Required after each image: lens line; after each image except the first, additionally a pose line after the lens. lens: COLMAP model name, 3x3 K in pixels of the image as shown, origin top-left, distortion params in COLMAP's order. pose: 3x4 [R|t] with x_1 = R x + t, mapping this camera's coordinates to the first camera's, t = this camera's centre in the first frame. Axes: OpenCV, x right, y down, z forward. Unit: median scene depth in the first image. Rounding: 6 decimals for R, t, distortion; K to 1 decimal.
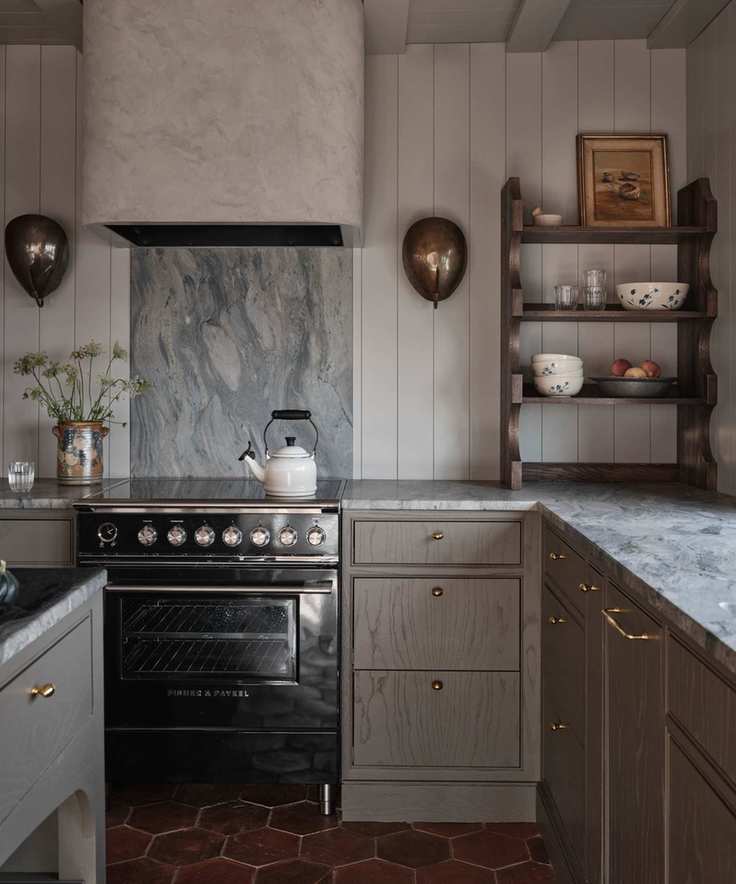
lens RADIAL K [[948.7, 0, 367.5], [0, 948.7, 362.6], [0, 0, 1]] dist [-0.014050, -0.007341]
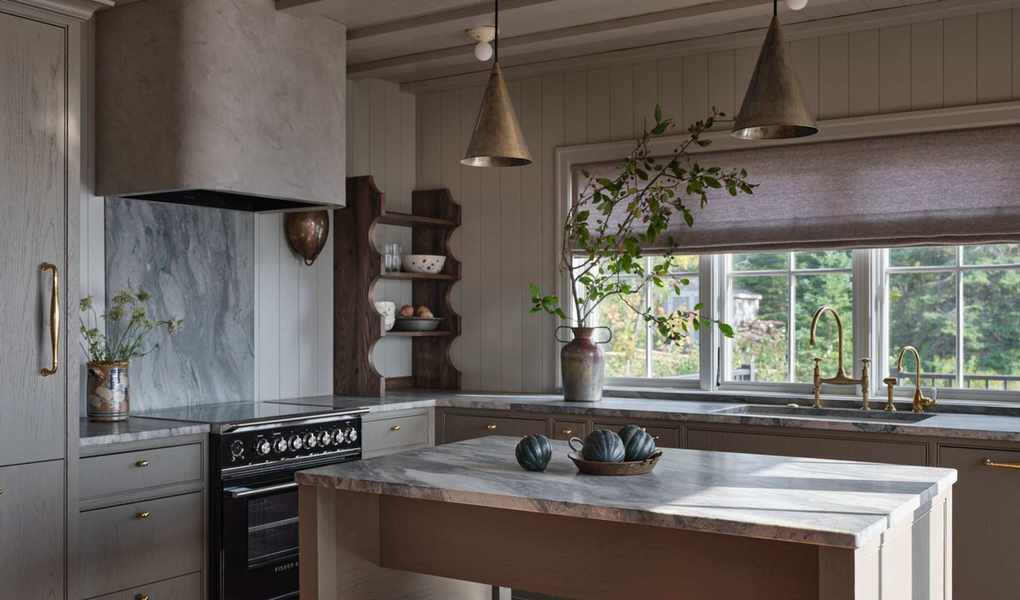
lens RADIAL K [[1052.8, 0, 510.0], [0, 1052.8, 300.0], [0, 0, 1]] dist [0.011578, 0.007483]
pose [[0.542582, 0.010179, 0.839941, -0.988208], [-0.015597, 0.999876, -0.002042, -0.010903], [-0.839858, -0.011992, 0.542674, -0.018883]]
